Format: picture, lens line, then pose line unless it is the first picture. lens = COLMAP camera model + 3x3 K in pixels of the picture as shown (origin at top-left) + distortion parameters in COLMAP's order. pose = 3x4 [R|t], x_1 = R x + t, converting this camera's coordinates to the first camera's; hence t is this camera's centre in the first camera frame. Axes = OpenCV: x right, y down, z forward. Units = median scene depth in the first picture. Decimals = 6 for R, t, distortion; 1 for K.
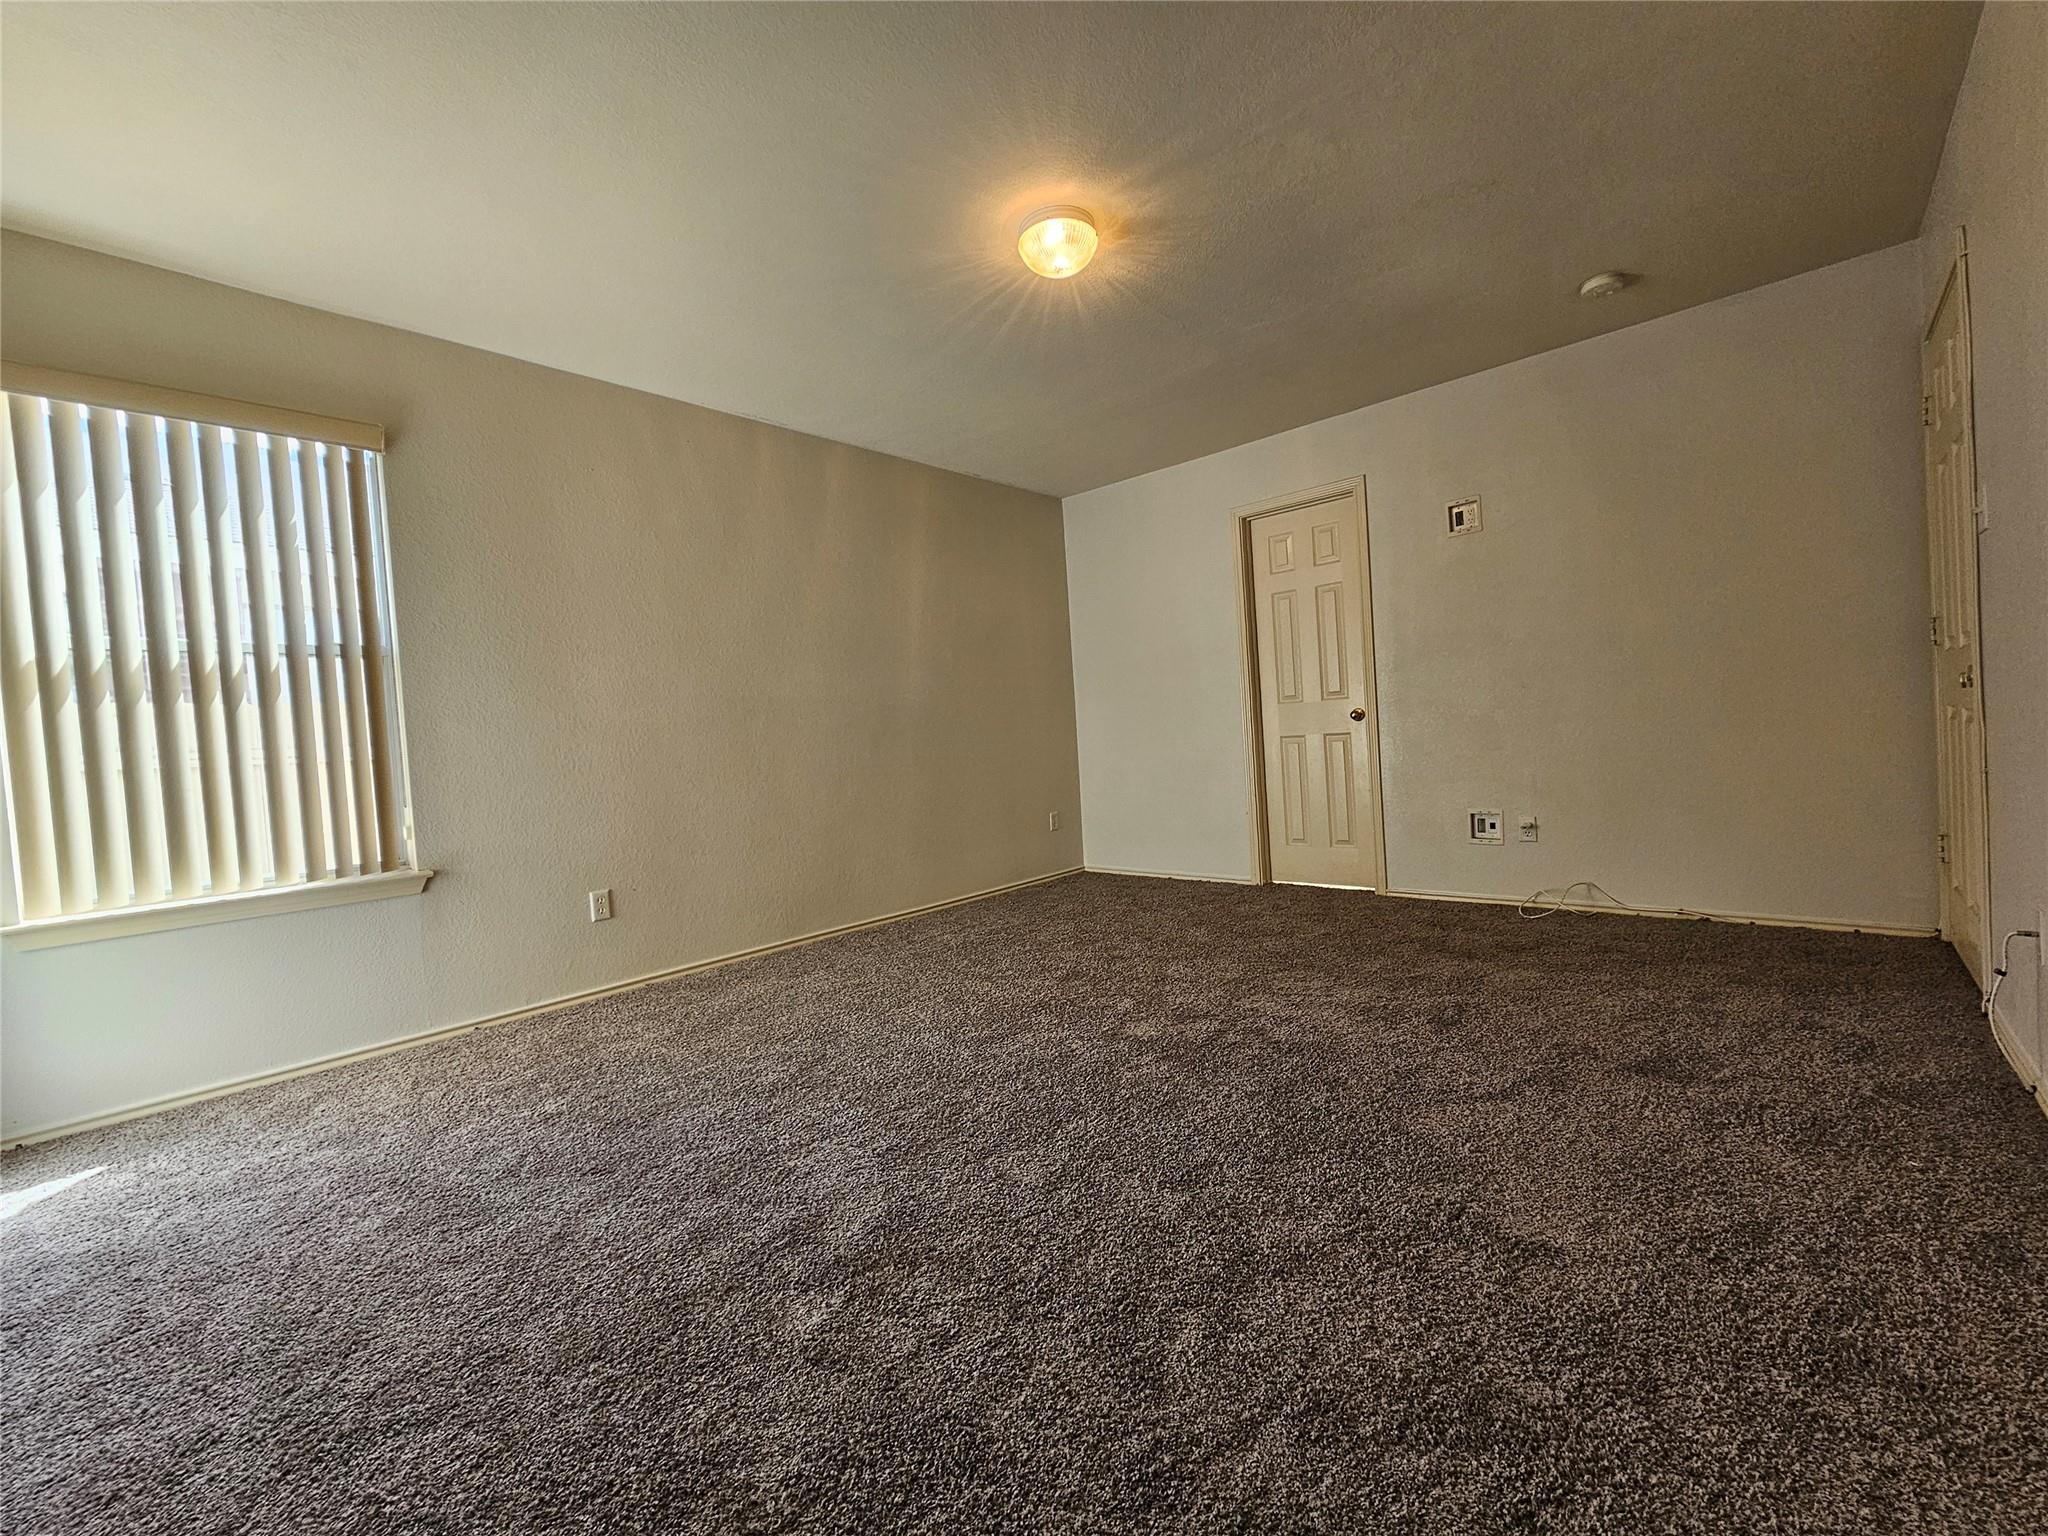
lens RADIAL K [[832.0, 0, 1021.0], [0, 832.0, 763.0], [0, 0, 1]] dist [-0.002634, -0.000094]
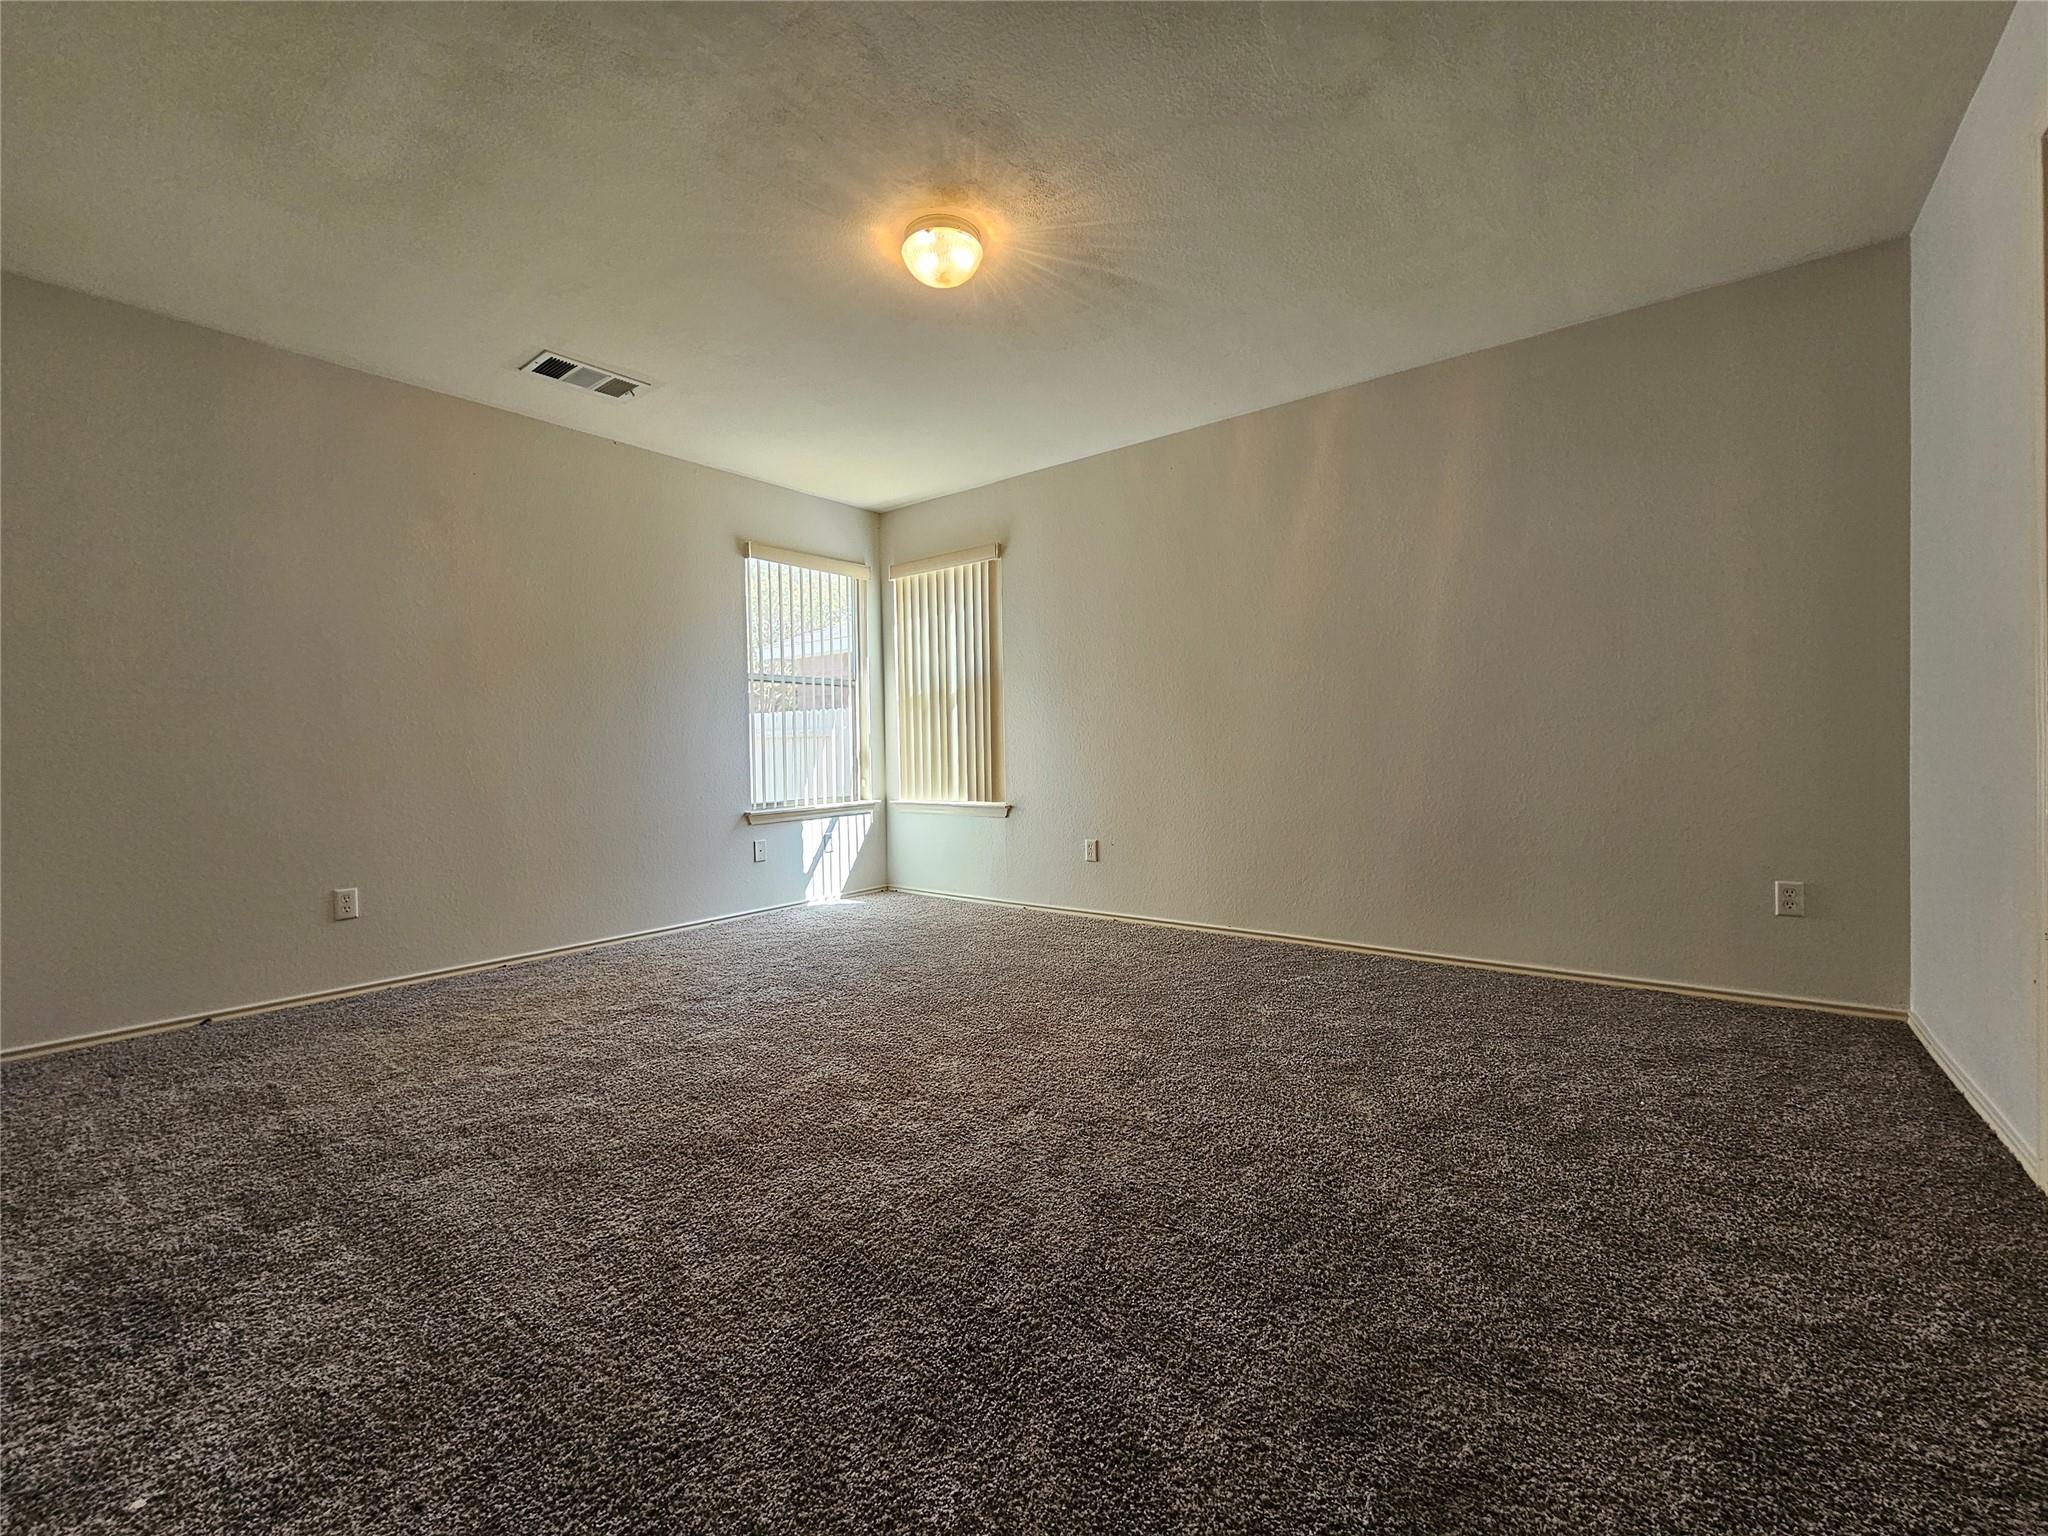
lens RADIAL K [[832.0, 0, 1021.0], [0, 832.0, 763.0], [0, 0, 1]] dist [-0.002634, -0.000094]
pose [[0.090922, 0.064639, -0.993758, 1.031653], [-0.024871, 0.997727, 0.062621, -0.066268], [0.995547, 0.019022, 0.092323, 0.951193]]
